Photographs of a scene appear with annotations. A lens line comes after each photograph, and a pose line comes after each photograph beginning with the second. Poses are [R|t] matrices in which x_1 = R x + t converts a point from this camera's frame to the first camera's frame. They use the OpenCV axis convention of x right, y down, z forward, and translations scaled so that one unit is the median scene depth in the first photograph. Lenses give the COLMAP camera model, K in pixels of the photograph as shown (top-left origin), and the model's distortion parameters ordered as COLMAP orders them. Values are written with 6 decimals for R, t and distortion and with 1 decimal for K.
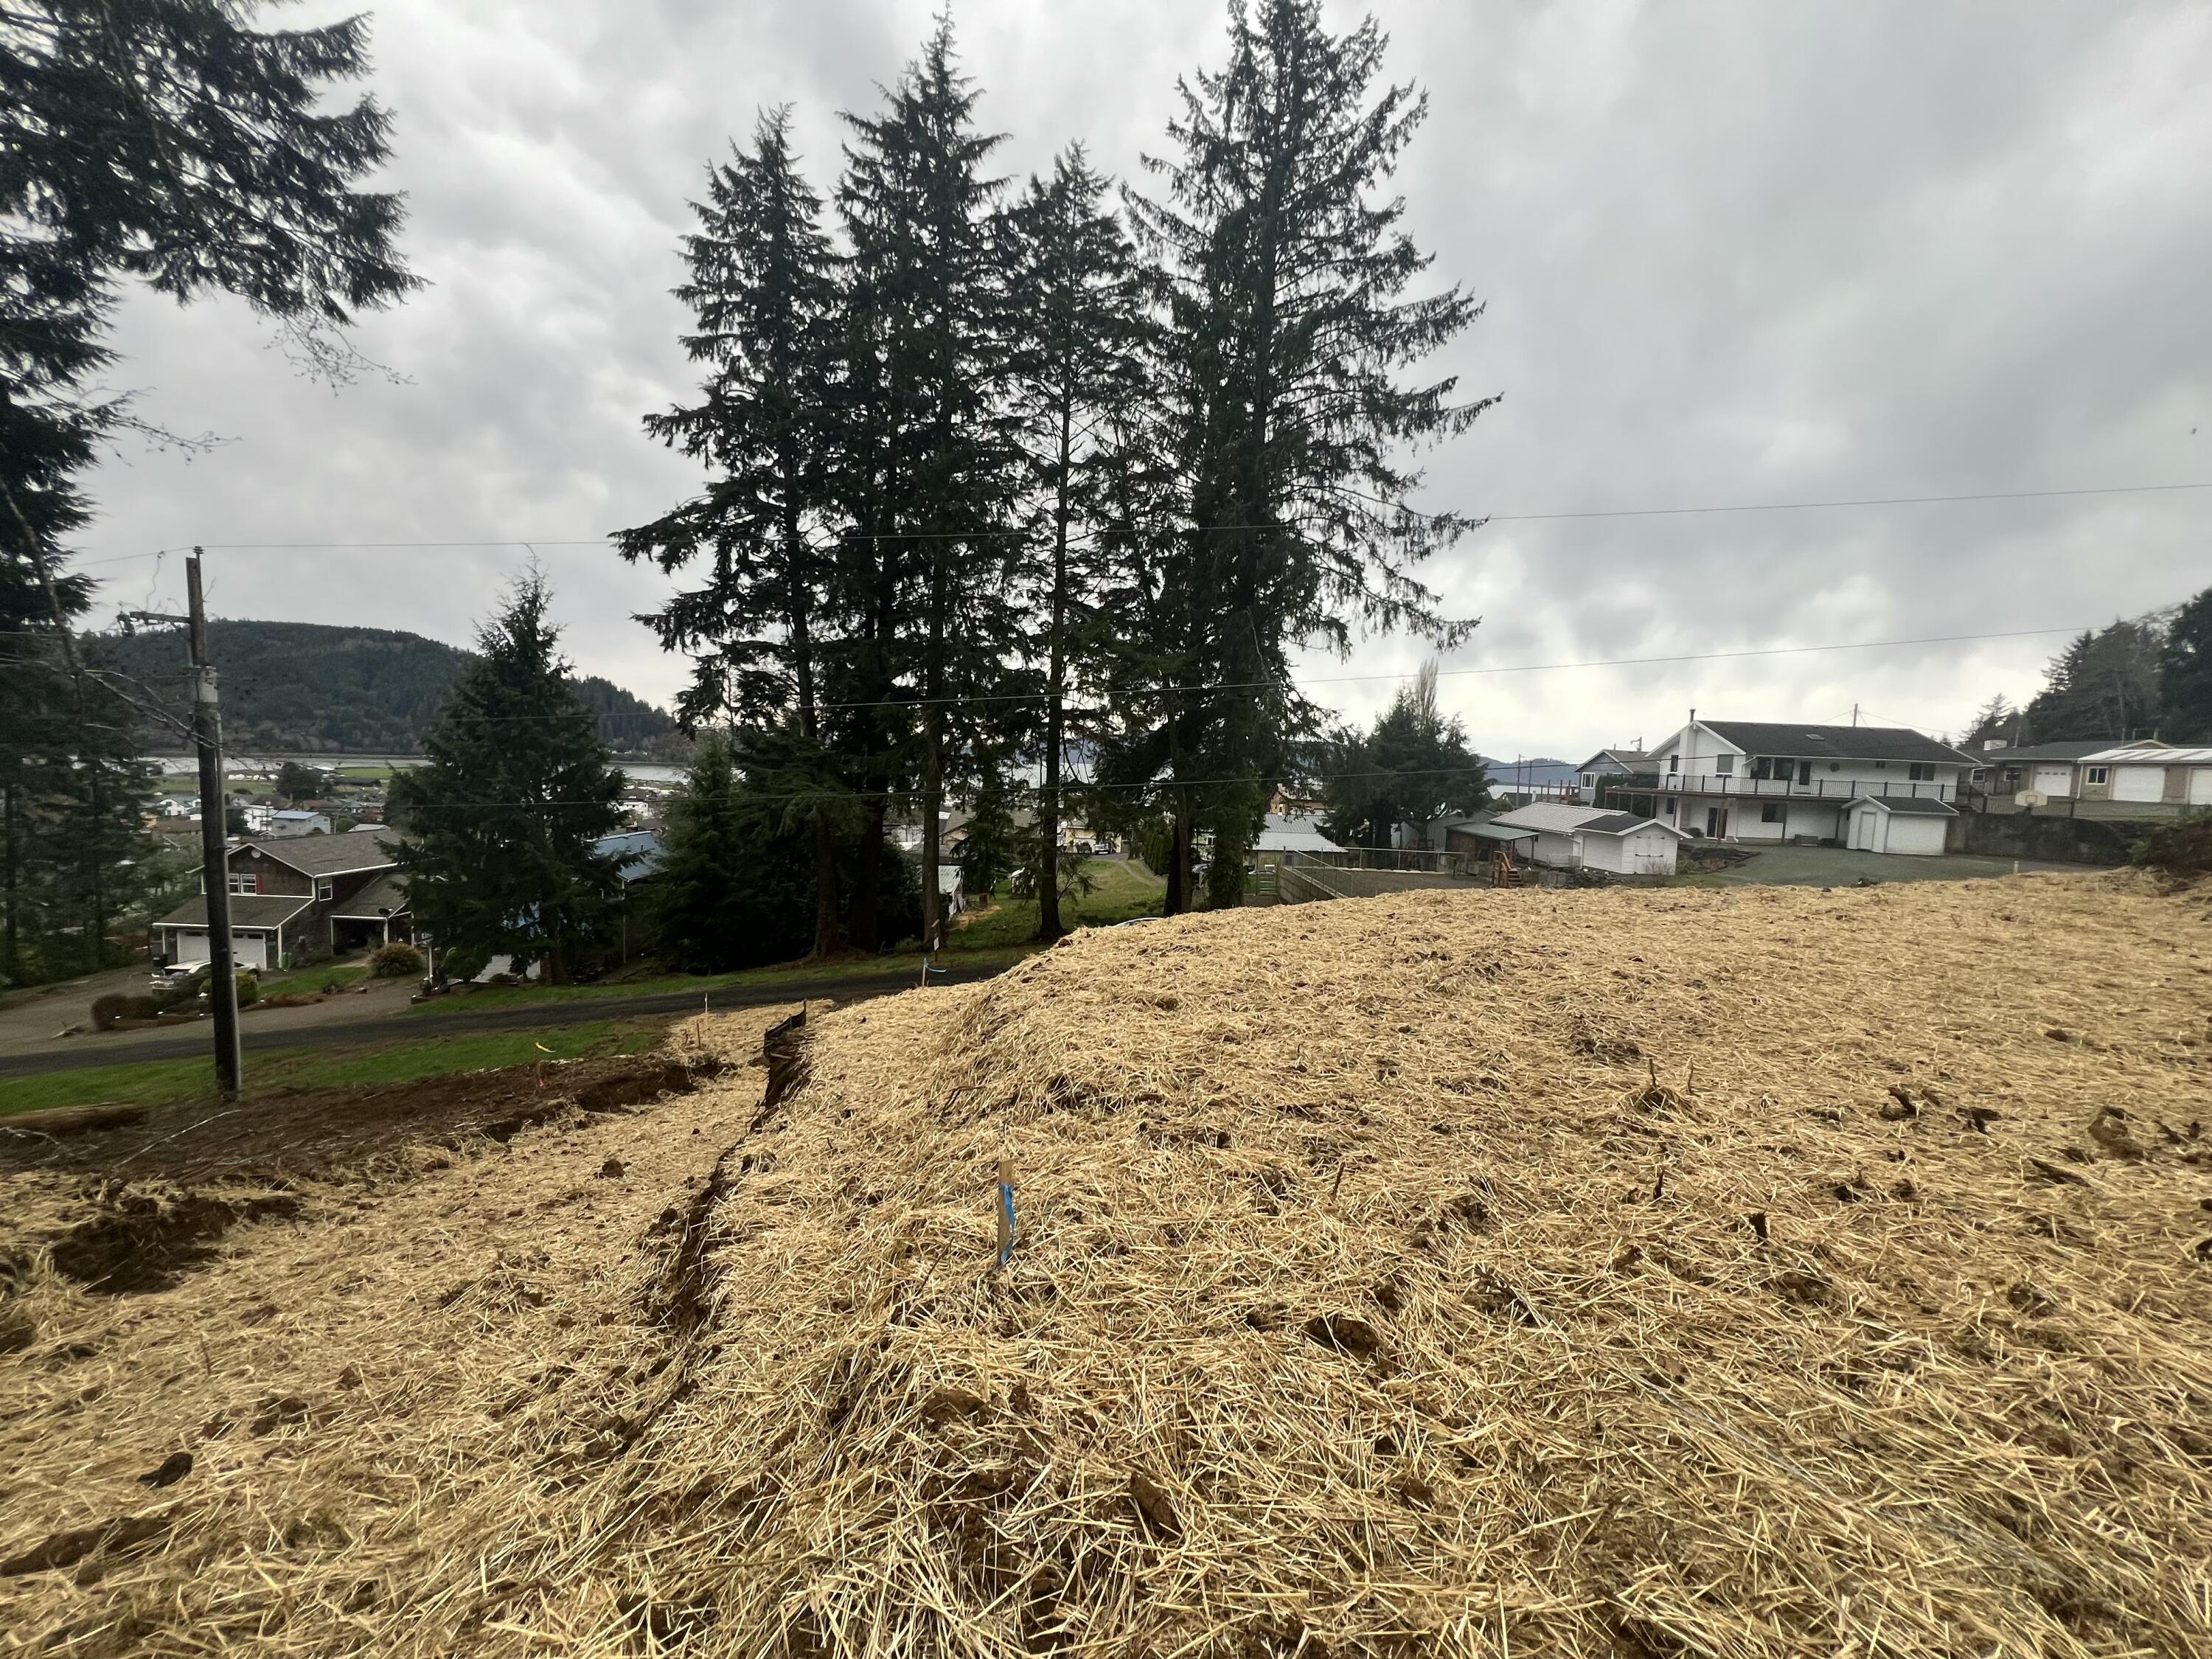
lens RADIAL K [[906.9, 0, 1115.5], [0, 906.9, 828.9], [0, 0, 1]] dist [-0.004121, 0.000562]
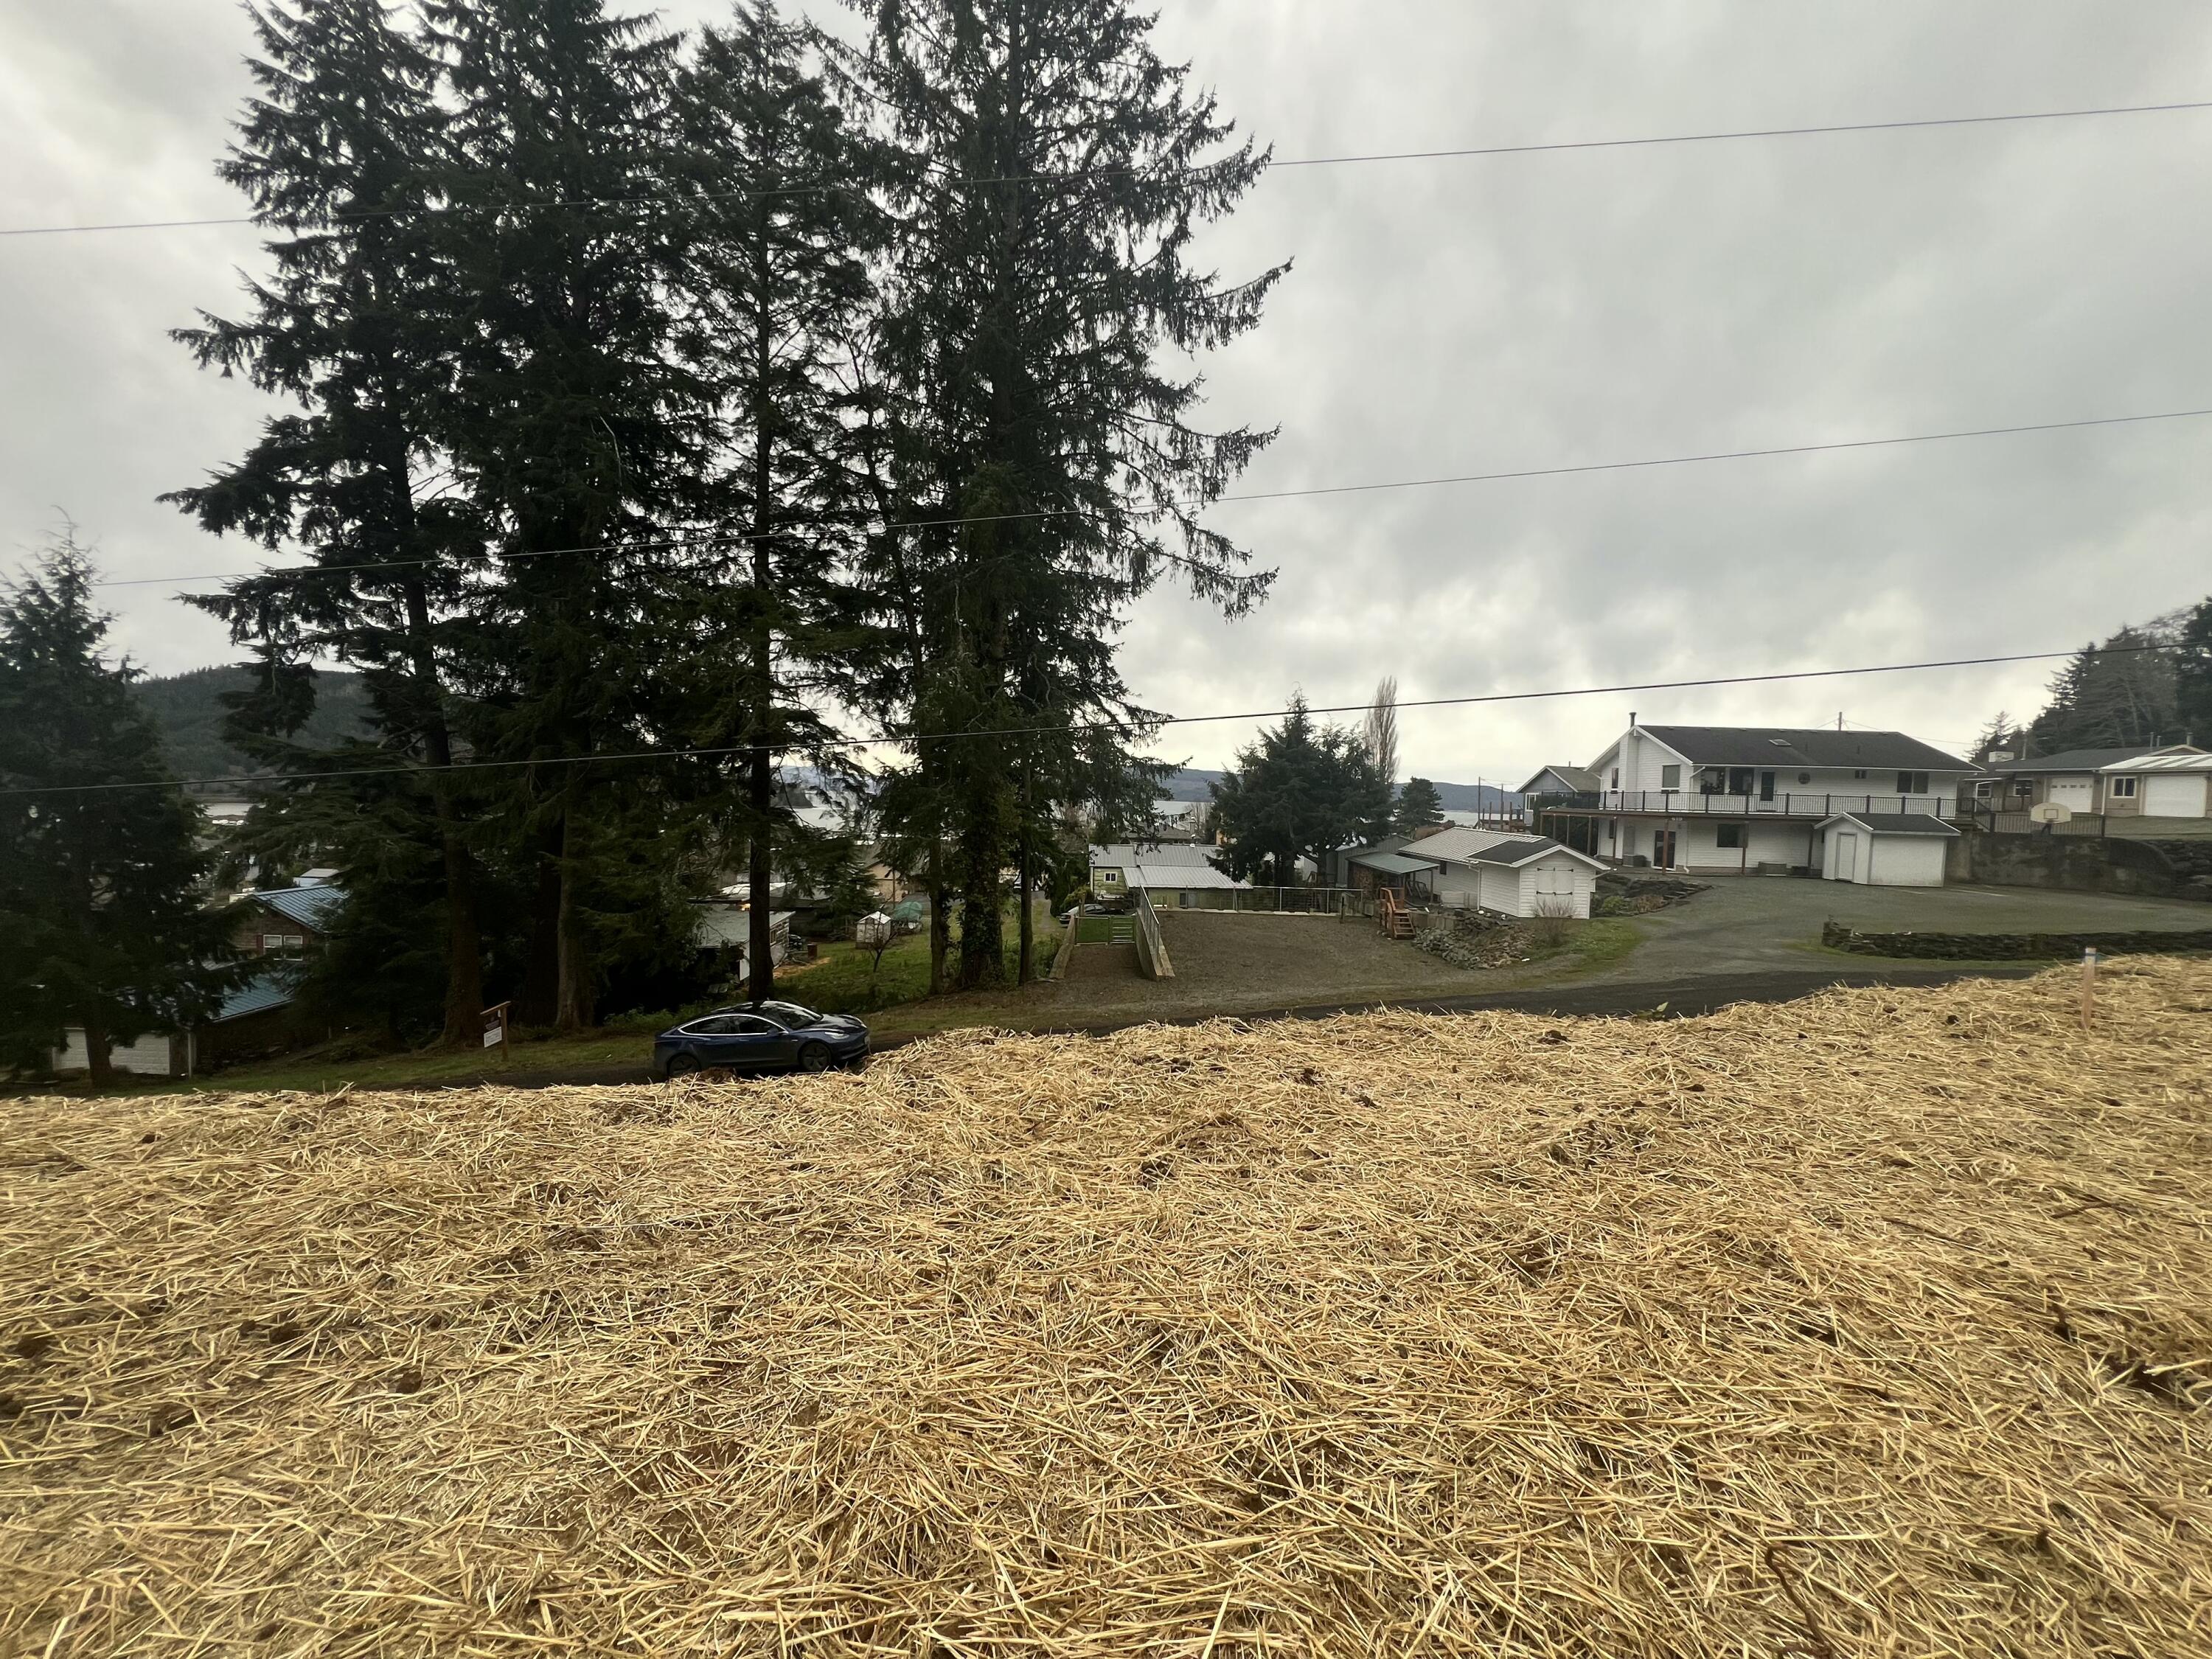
lens RADIAL K [[906.9, 0, 1111.1], [0, 906.9, 828.1], [0, 0, 1]] dist [-0.004121, 0.000562]
pose [[0.999869, -0.014724, -0.006688, 0.183327], [0.014449, 0.999120, -0.039377, -0.000657], [0.007262, 0.039275, 0.999202, 0.191941]]
